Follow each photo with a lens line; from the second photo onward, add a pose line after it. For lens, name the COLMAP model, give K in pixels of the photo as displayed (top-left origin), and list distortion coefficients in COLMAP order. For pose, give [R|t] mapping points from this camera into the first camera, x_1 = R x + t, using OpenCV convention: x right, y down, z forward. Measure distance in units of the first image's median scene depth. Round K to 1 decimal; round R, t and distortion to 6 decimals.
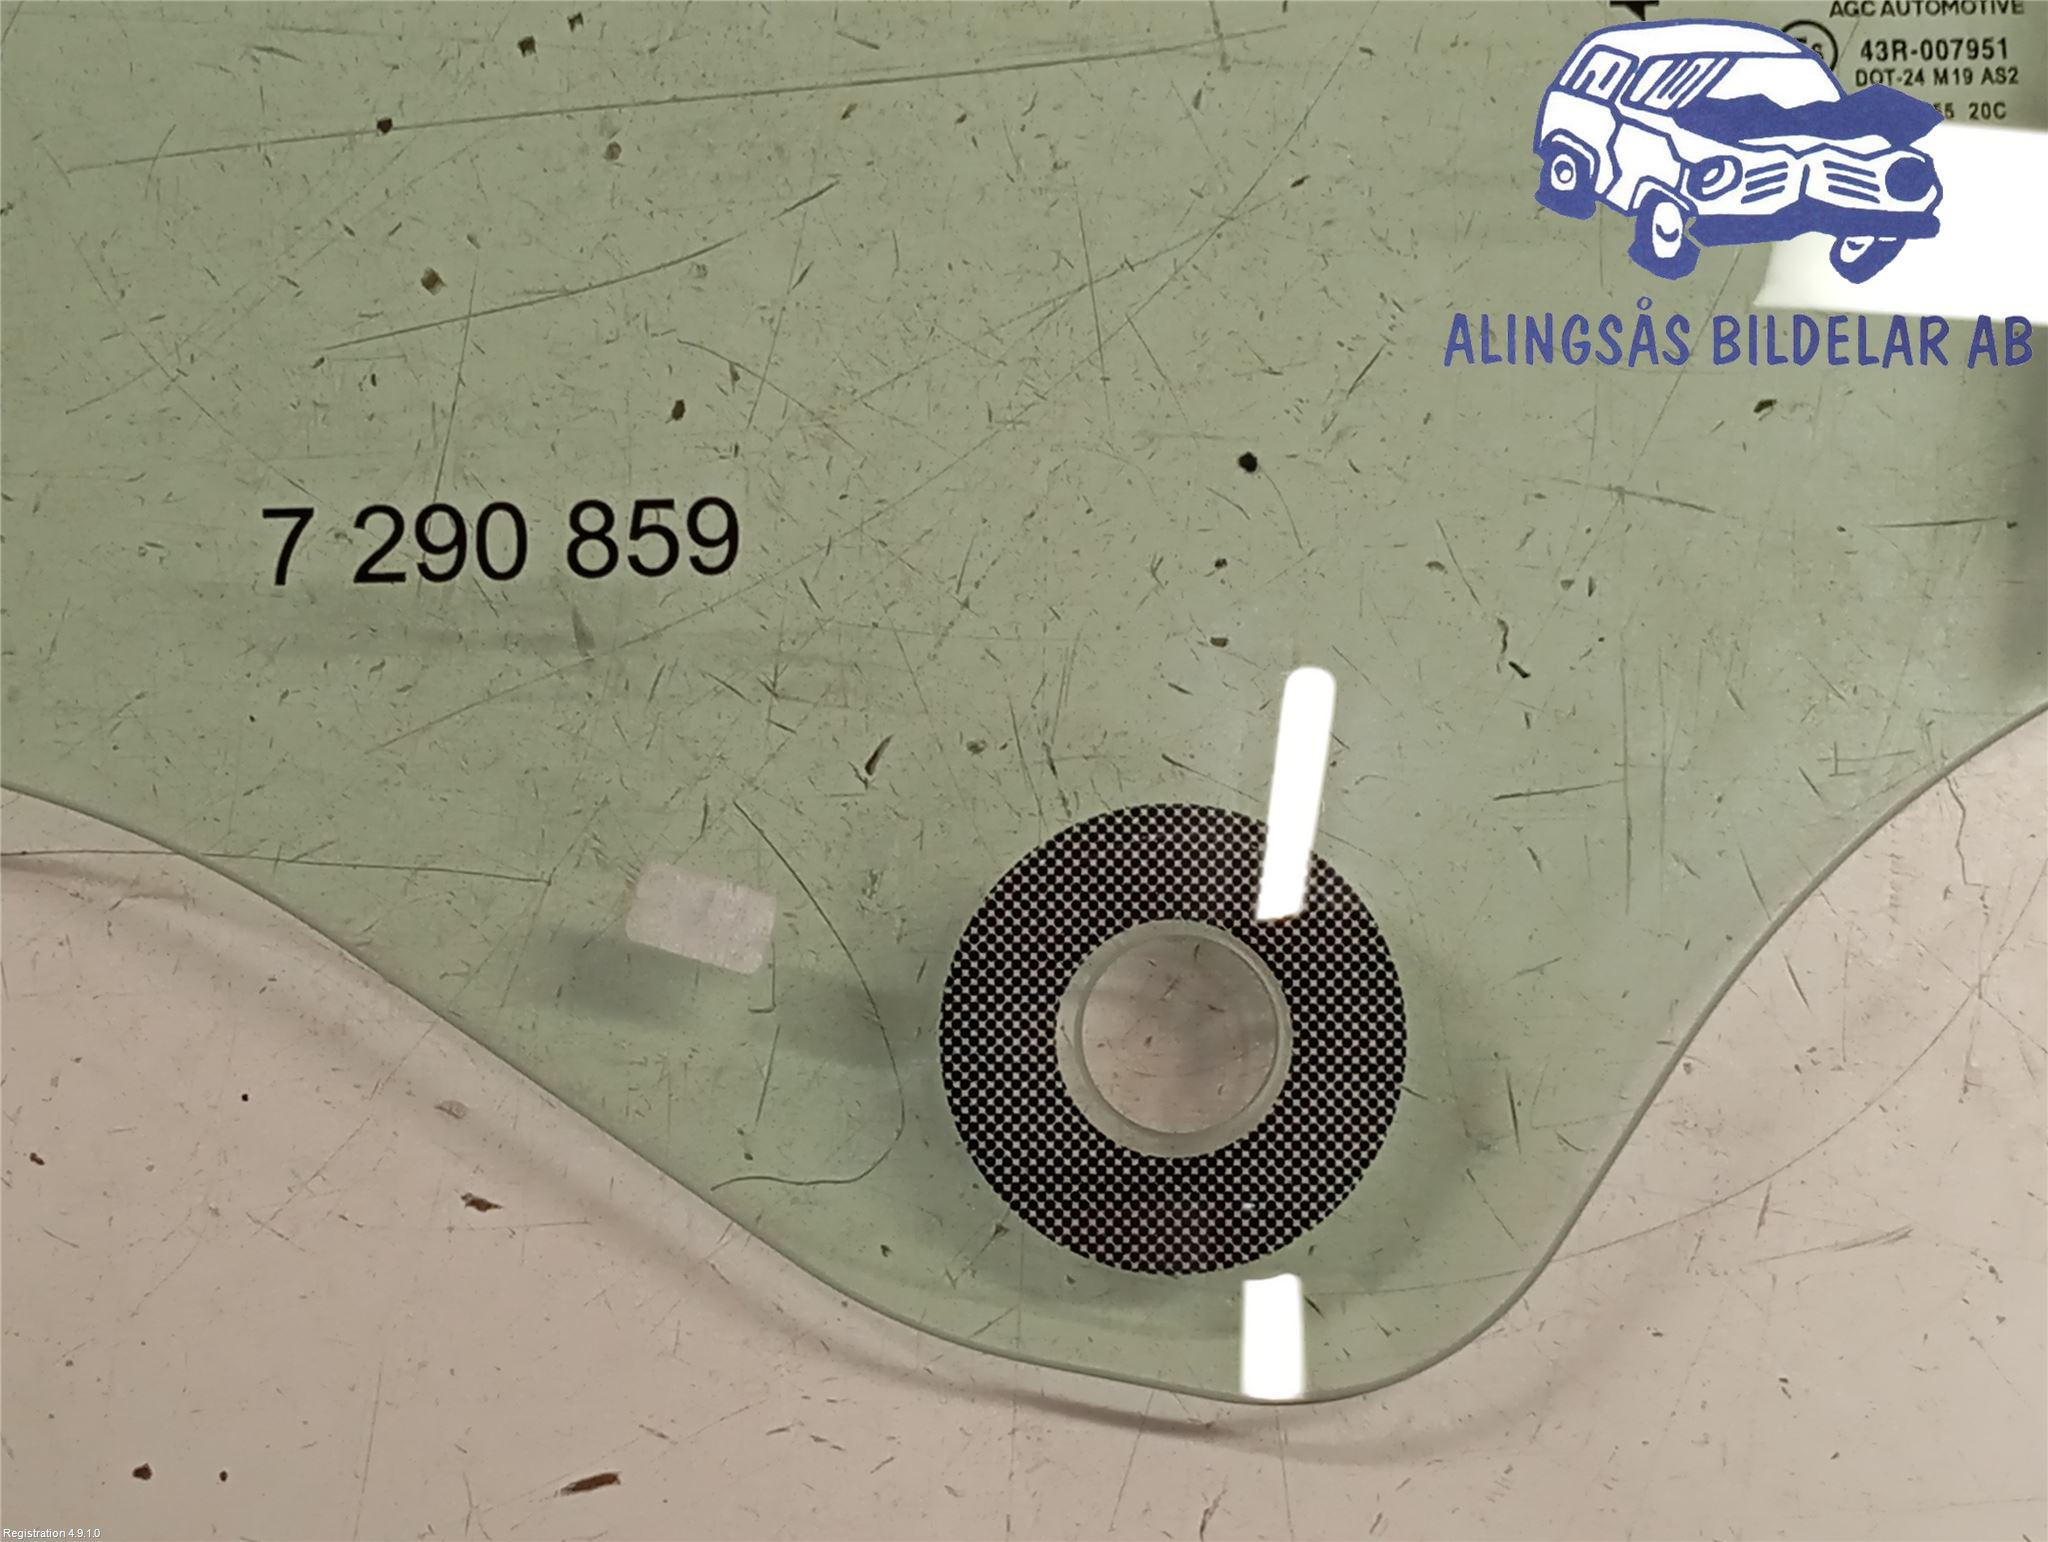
lens RADIAL K [[4414.5, 0, 1028.4], [0, 4414.5, 779.1], [0, 0, 1]] dist [0.089126, 0.000000]
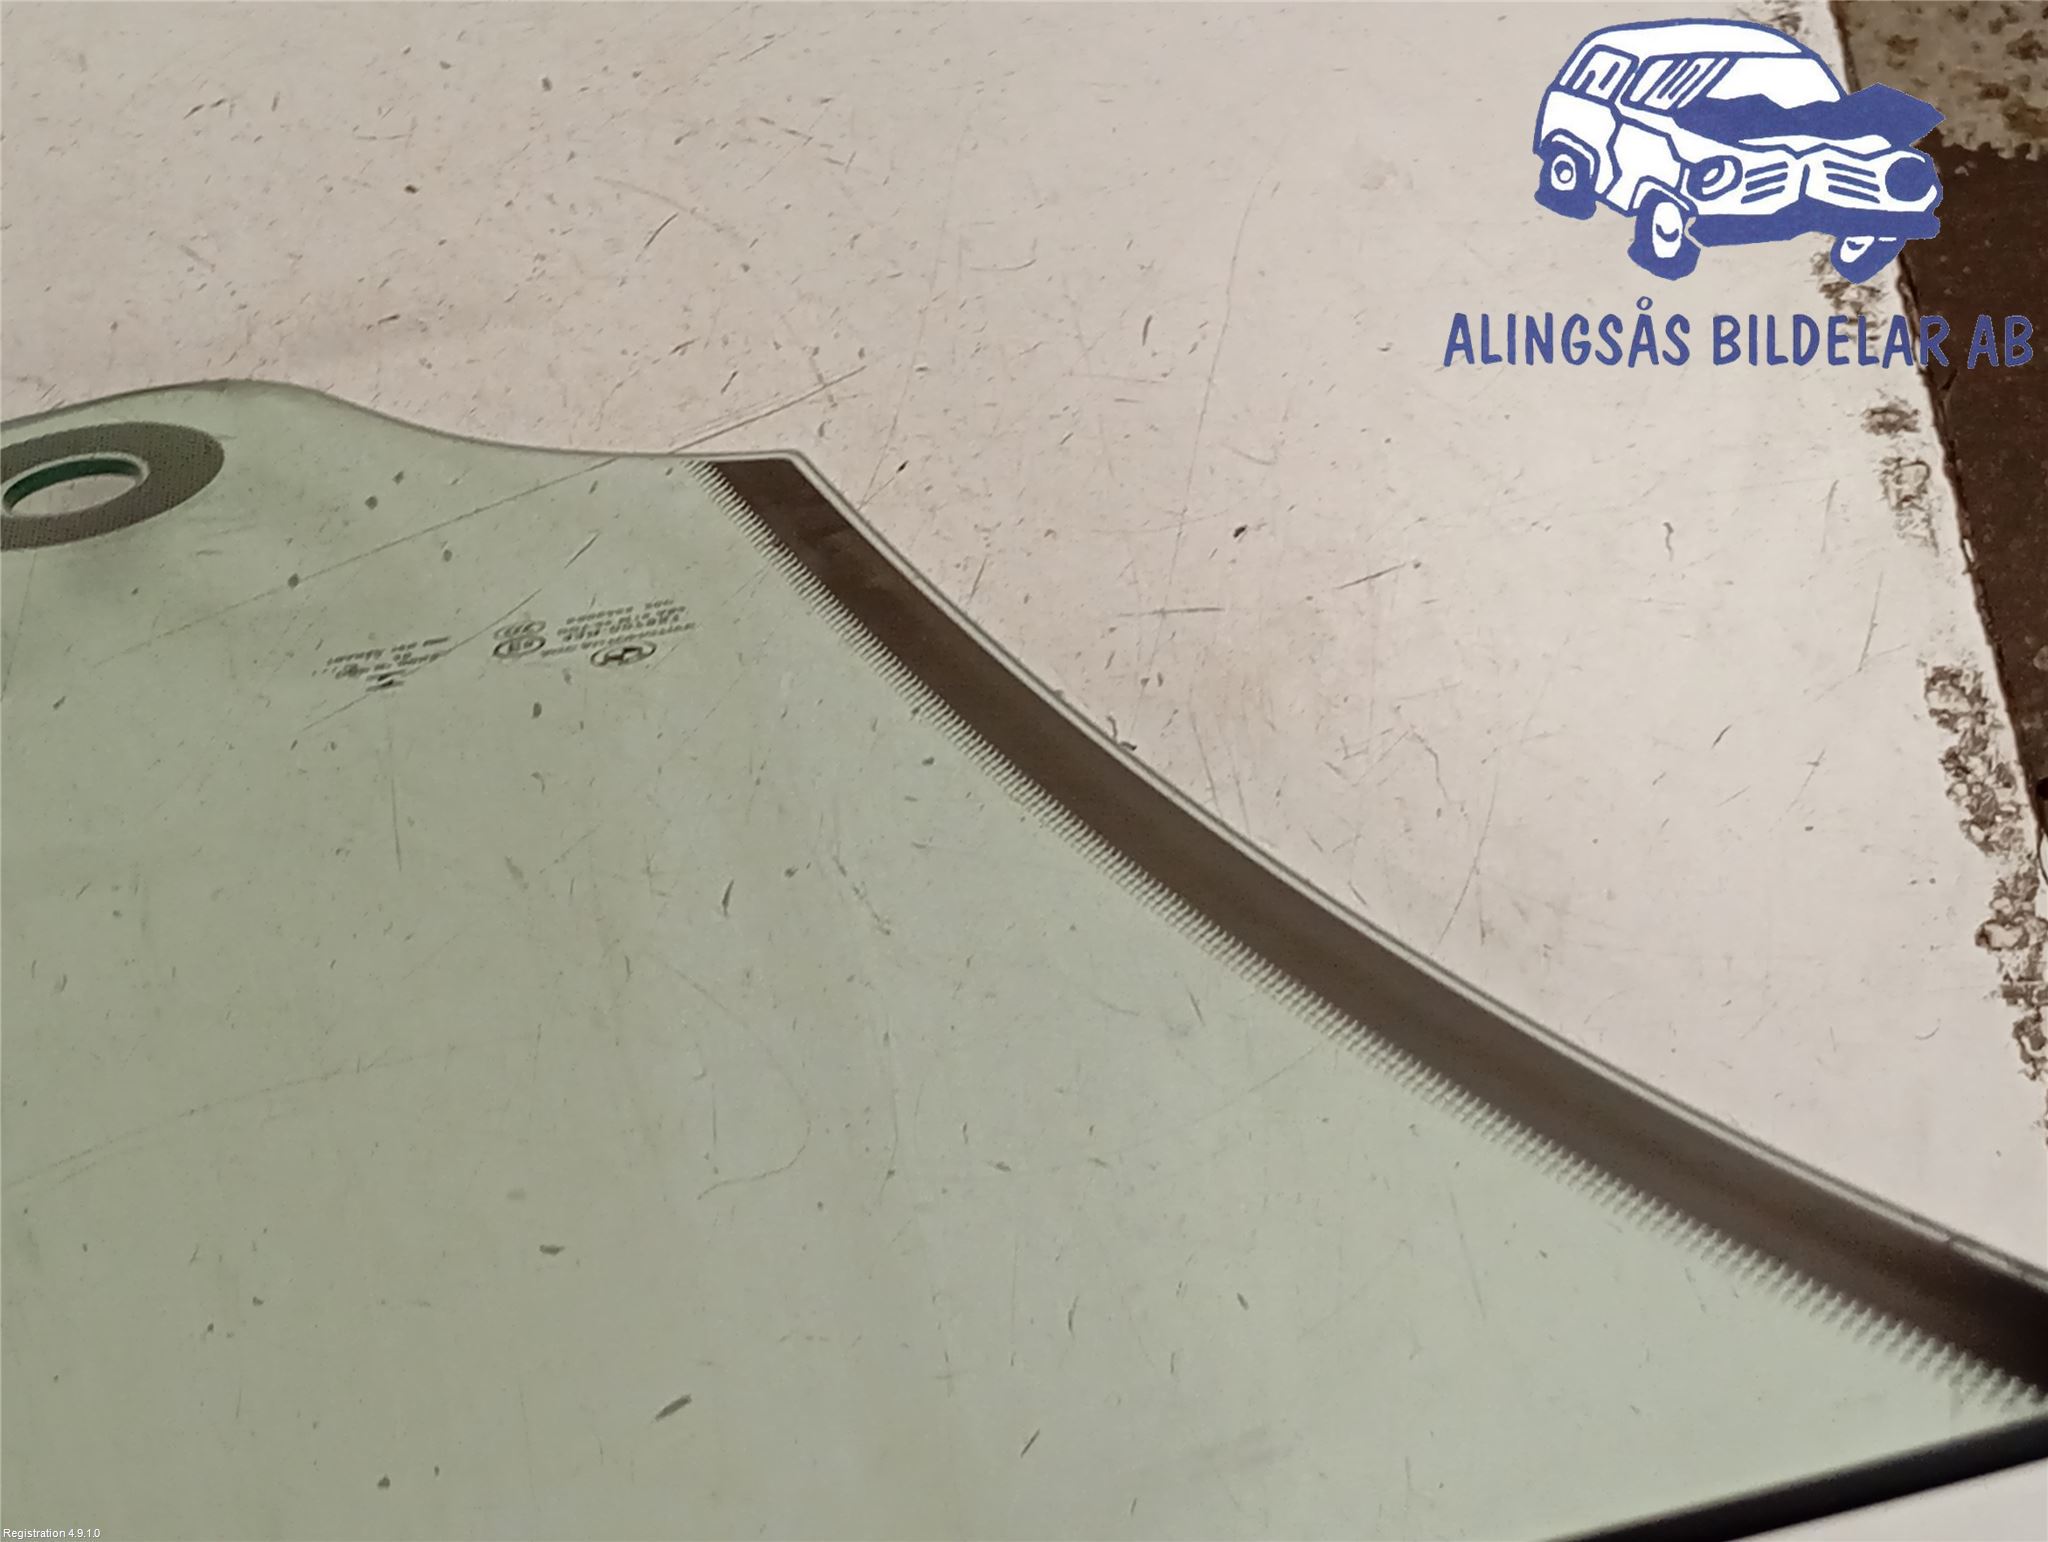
lens RADIAL K [[4414.5, 0, 1022.1], [0, 4414.5, 769.9], [0, 0, 1]] dist [0.089126, 0.000000]
pose [[0.963979, -0.263963, 0.032679, 0.024743], [0.263277, 0.964426, 0.023844, -0.061963], [-0.037810, -0.014381, 0.999181, -0.501769]]
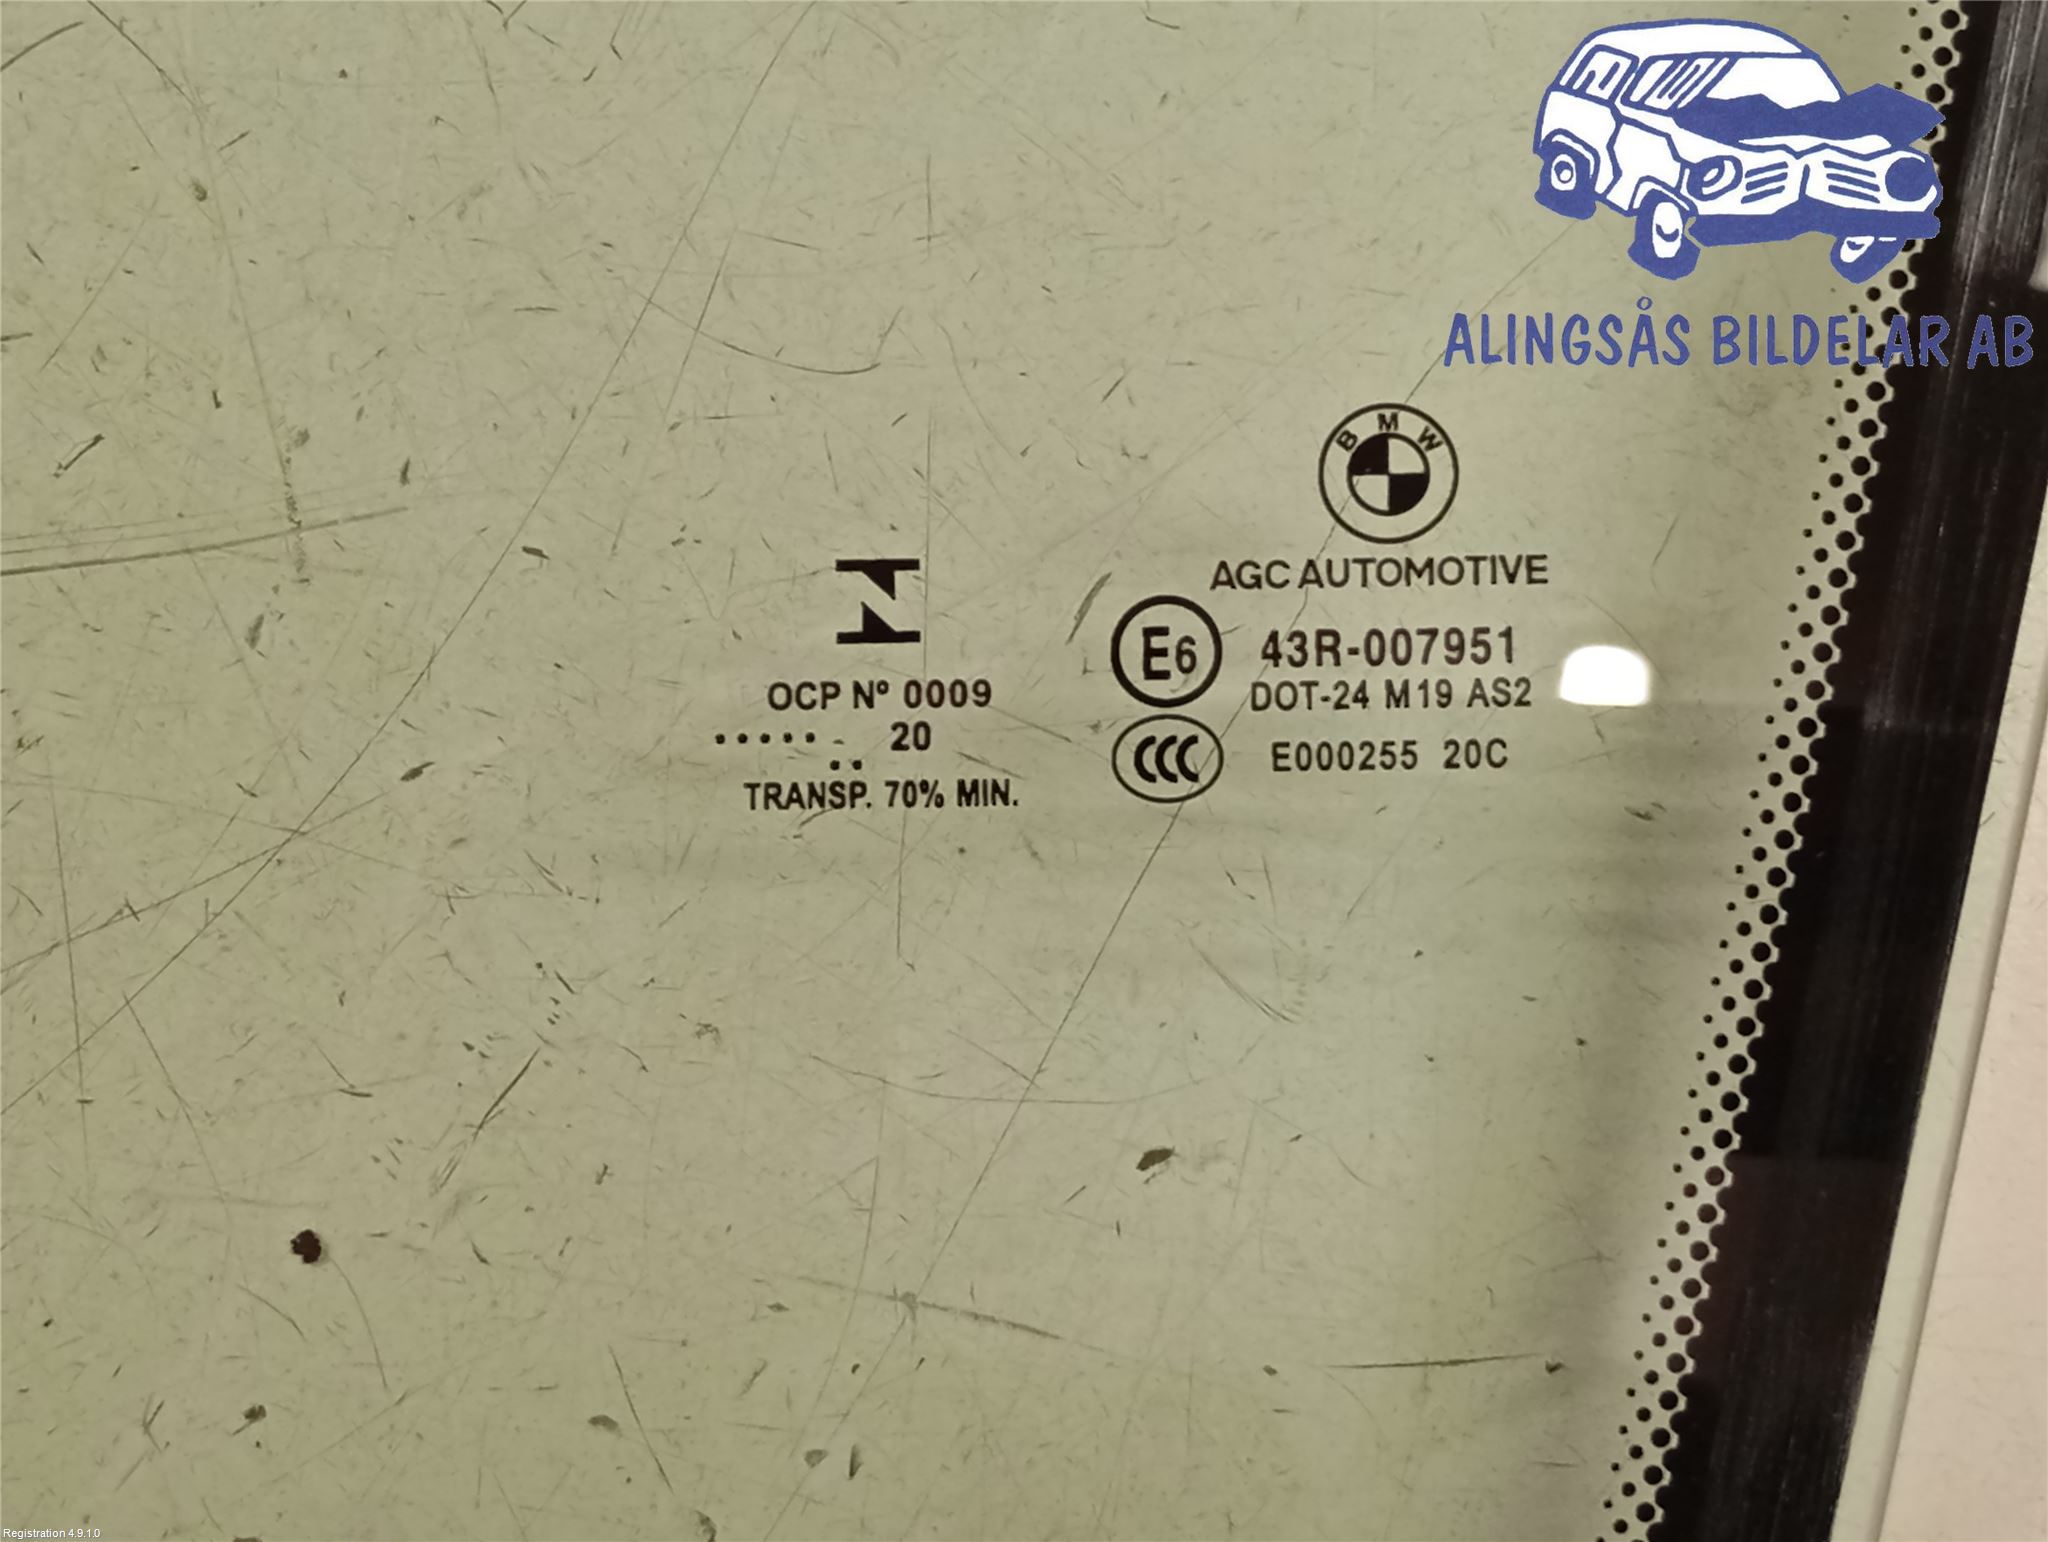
lens RADIAL K [[4414.5, 0, 1019.1], [0, 4414.5, 772.5], [0, 0, 1]] dist [0.089126, 0.000000]
pose [[0.995352, 0.020112, -0.094182, 0.205992], [-0.008515, 0.992499, 0.121952, -0.213832], [0.095928, -0.120583, 0.988057, 0.404884]]
